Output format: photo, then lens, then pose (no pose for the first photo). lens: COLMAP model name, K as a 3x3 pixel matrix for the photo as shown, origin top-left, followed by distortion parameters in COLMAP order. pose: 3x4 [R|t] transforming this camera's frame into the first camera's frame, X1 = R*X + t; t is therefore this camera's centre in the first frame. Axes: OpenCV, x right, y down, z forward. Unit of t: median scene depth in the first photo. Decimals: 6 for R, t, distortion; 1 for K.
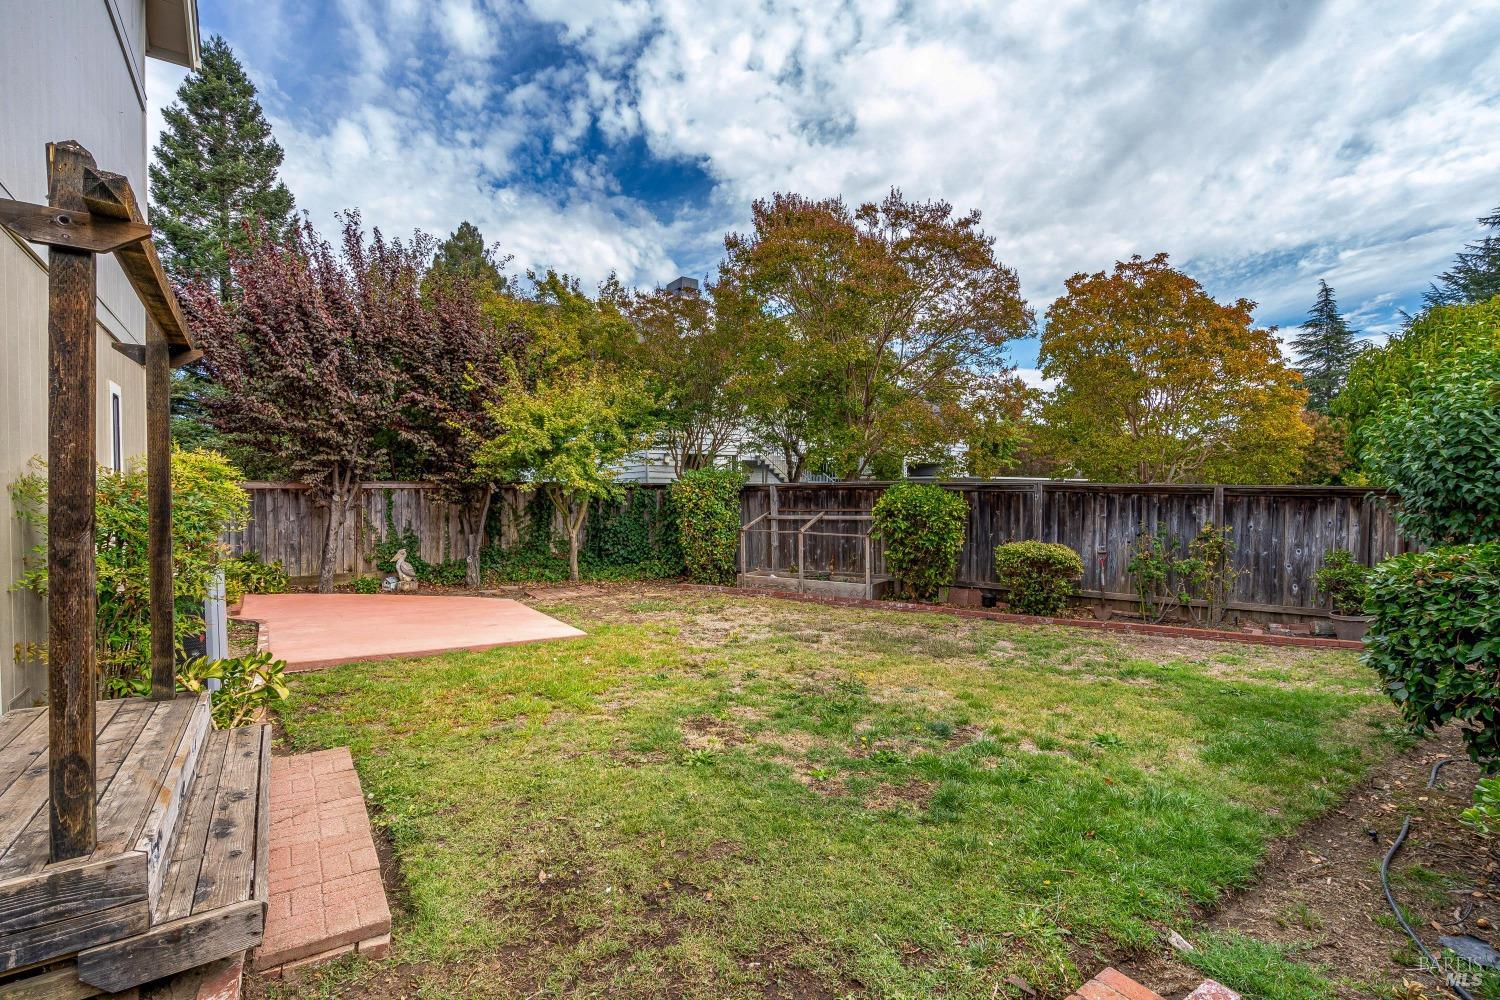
lens RADIAL K [[680.0, 0, 761.0], [0, 680.0, 508.4], [0, 0, 1]] dist [-0.002930, 0.001671]
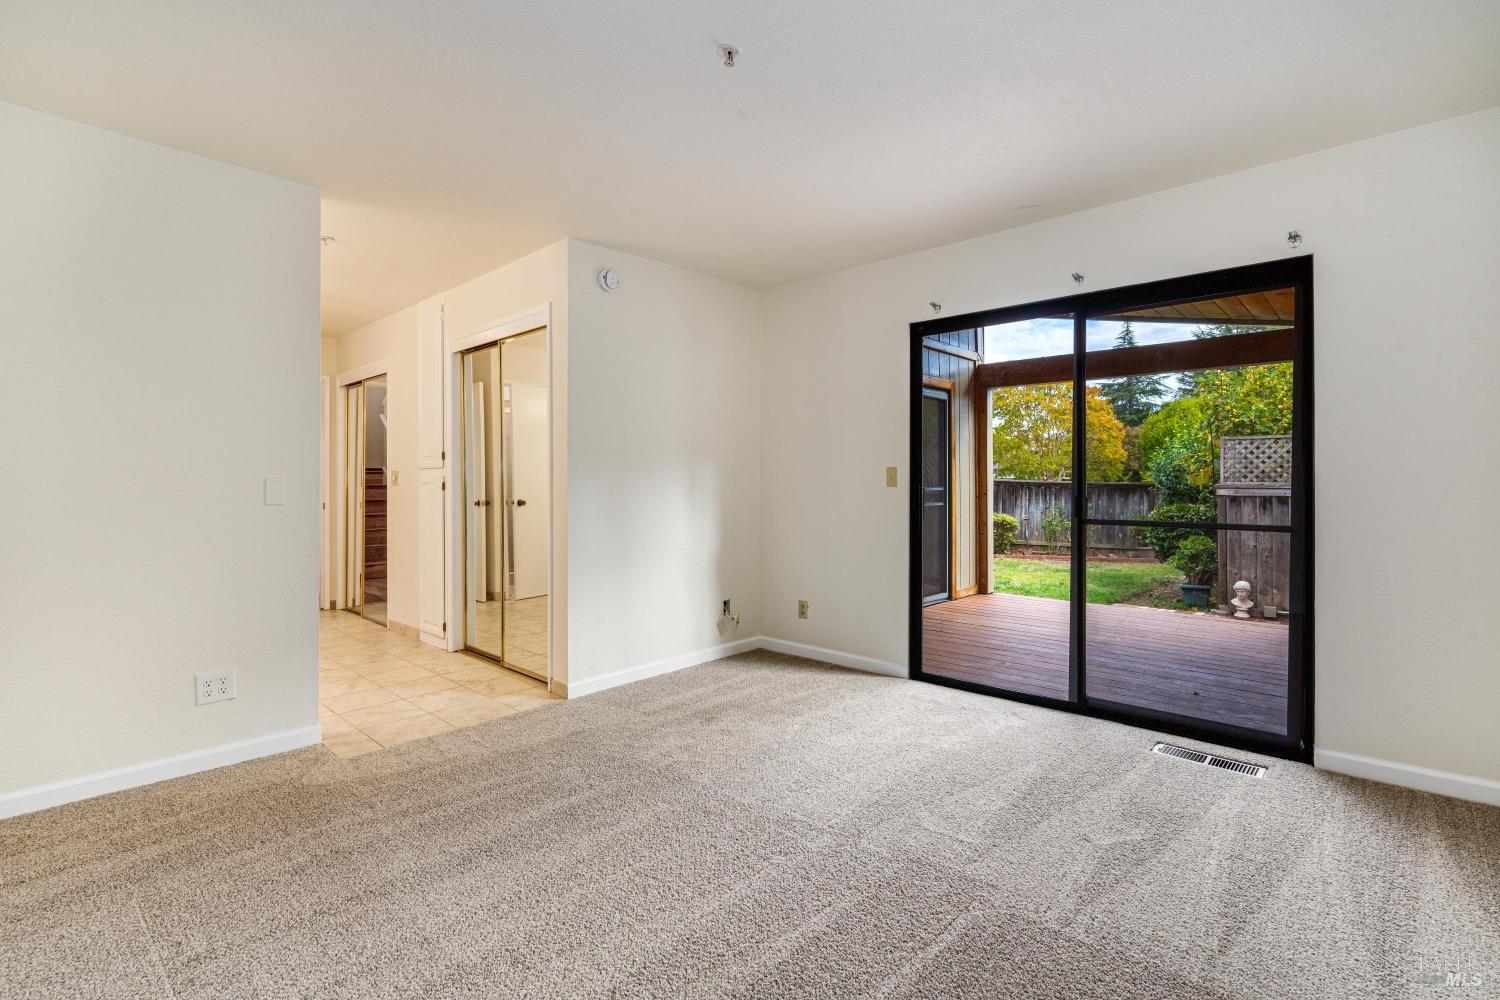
lens RADIAL K [[680.0, 0, 782.6], [0, 680.0, 484.8], [0, 0, 1]] dist [-0.002930, 0.001671]
pose [[0.974944, 0.002009, 0.222443, -0.227183], [0.001284, 0.999892, -0.014655, 0.000128], [-0.222448, 0.014574, 0.974836, -0.263381]]
